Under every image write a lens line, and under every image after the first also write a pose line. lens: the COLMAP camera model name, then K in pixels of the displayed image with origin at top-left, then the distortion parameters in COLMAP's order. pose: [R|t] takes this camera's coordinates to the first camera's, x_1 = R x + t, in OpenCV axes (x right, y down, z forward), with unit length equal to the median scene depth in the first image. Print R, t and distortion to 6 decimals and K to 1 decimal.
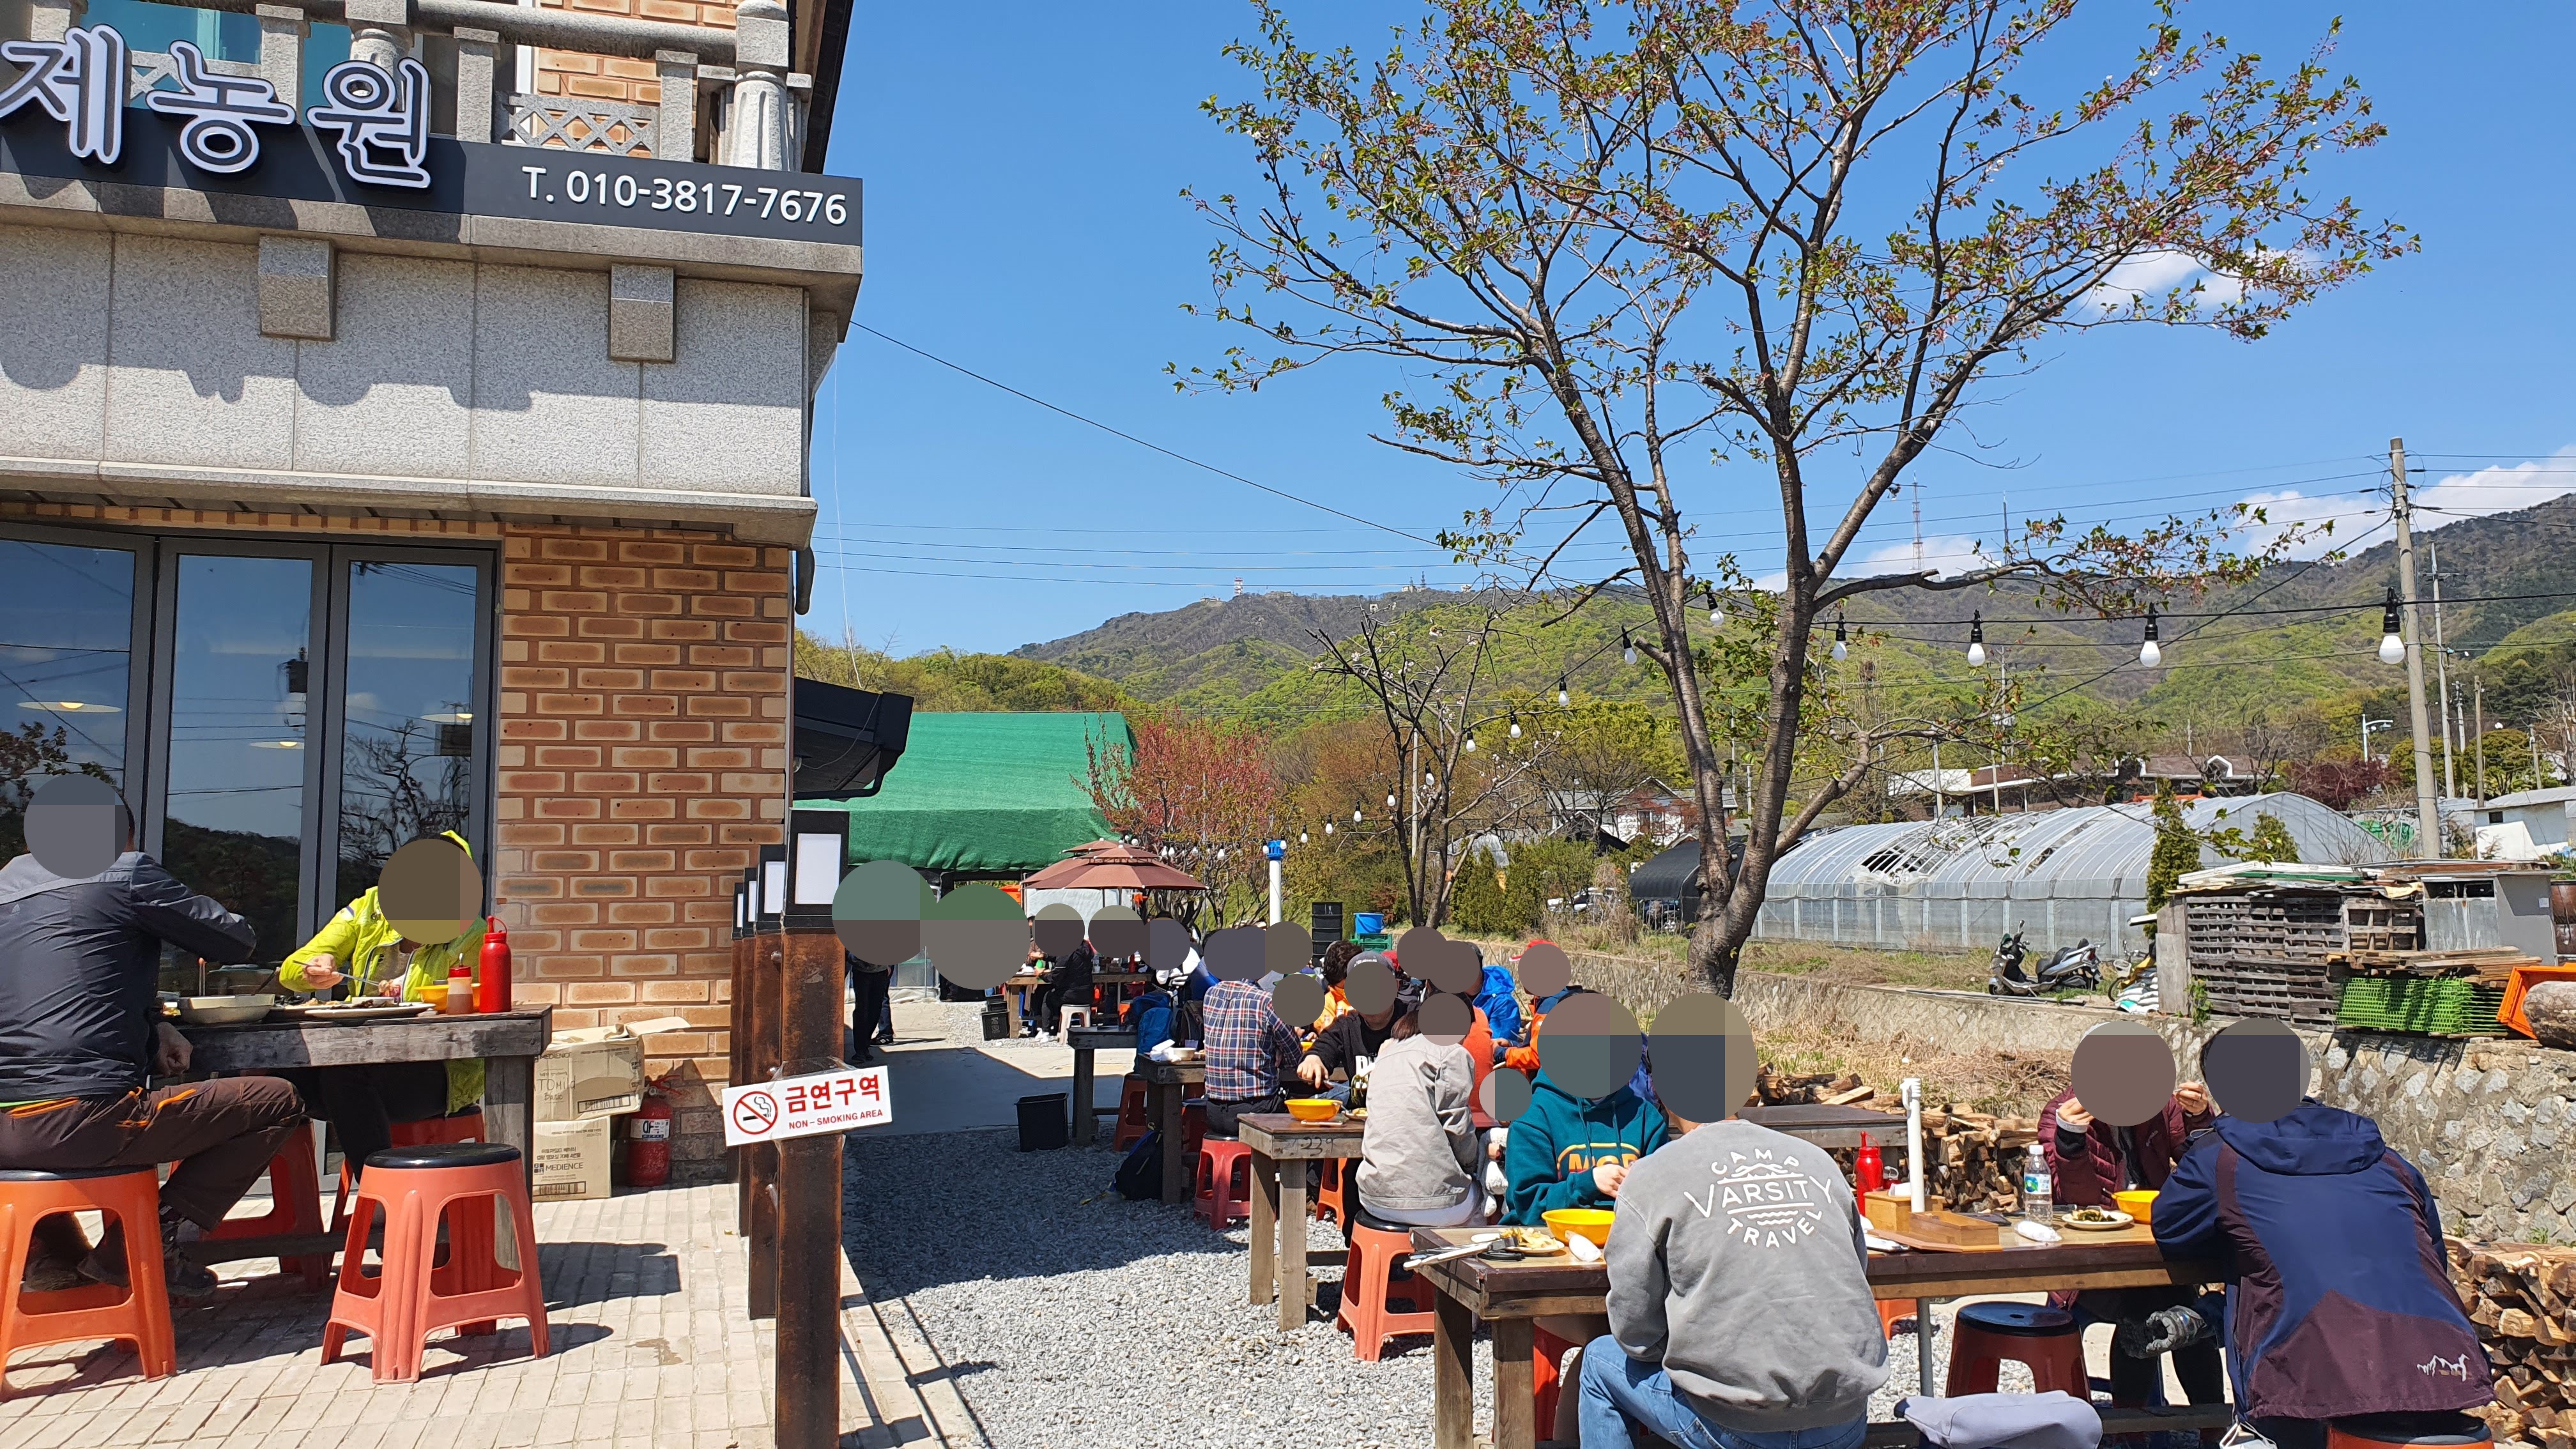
lens RADIAL K [[1836.6, 0, 1248.3], [0, 1836.6, 727.8], [0, 0, 1]] dist [-0.028143, -0.000112]
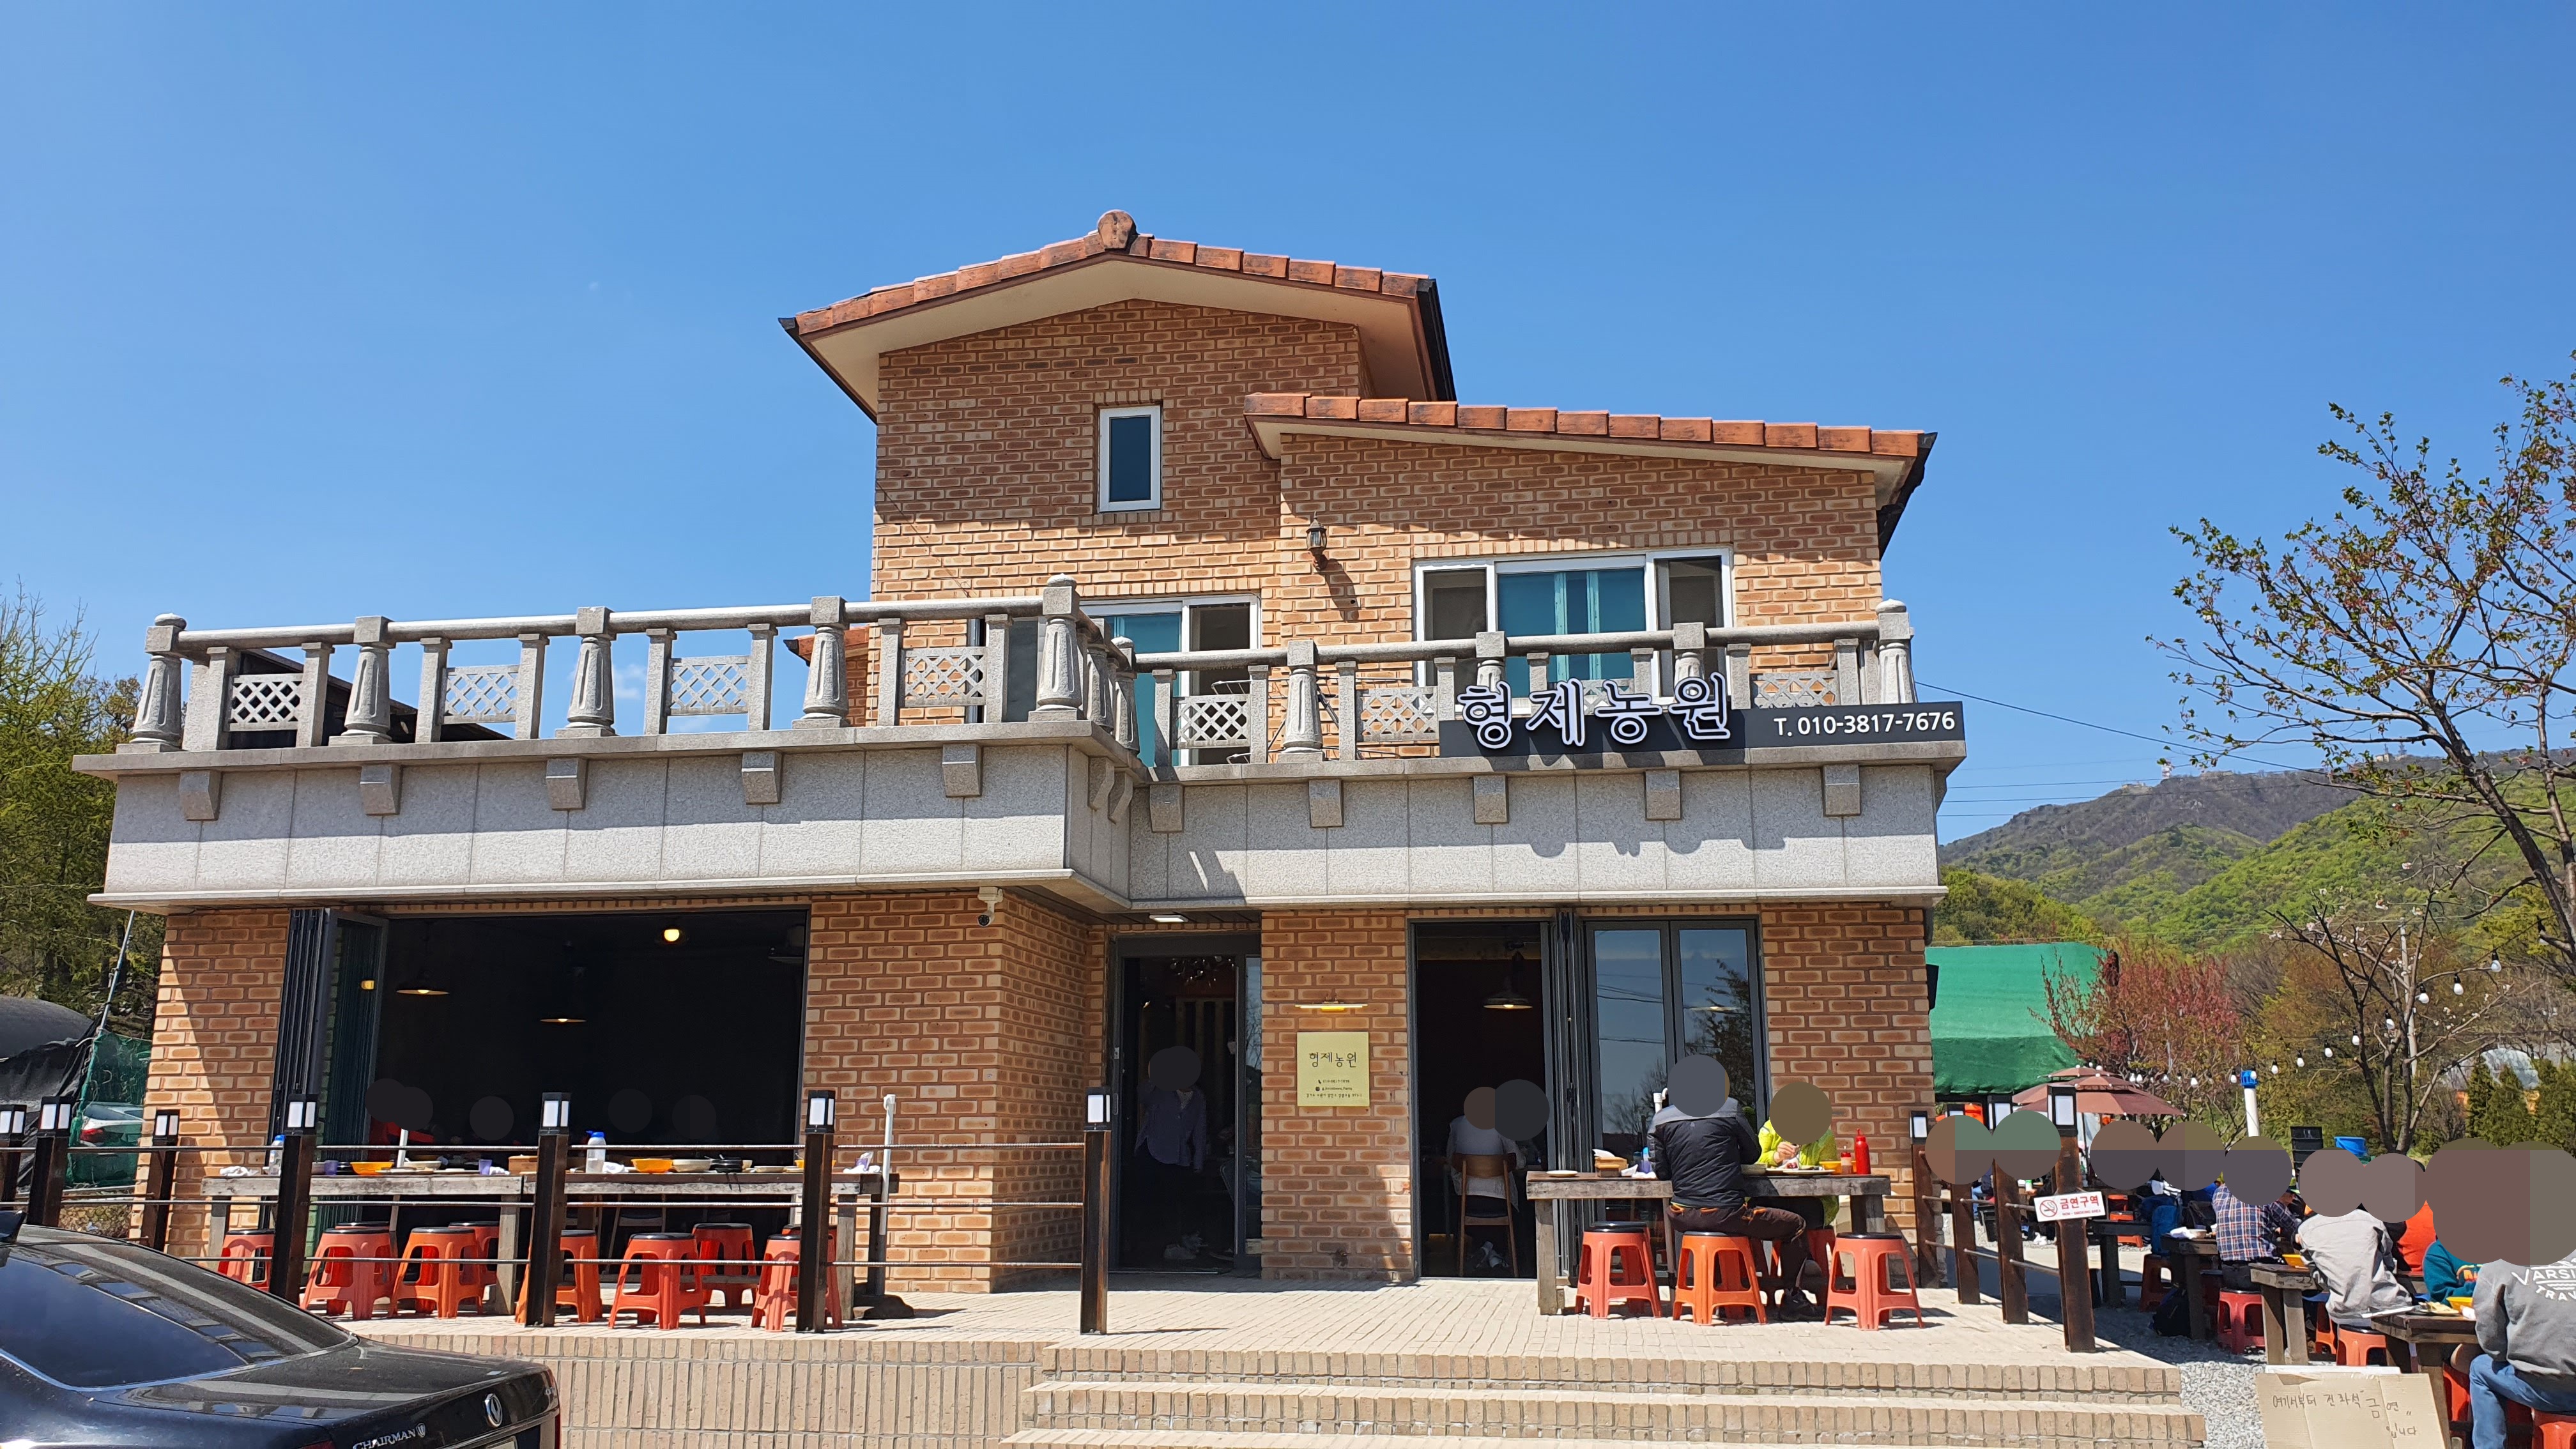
lens RADIAL K [[1836.6, 0, 1248.3], [0, 1836.6, 727.8], [0, 0, 1]] dist [-0.028143, -0.000112]
pose [[0.888540, -0.081590, -0.451486, -0.030581], [0.028678, 0.992013, -0.122832, -0.081138], [0.457902, 0.096194, 0.883783, -0.859732]]
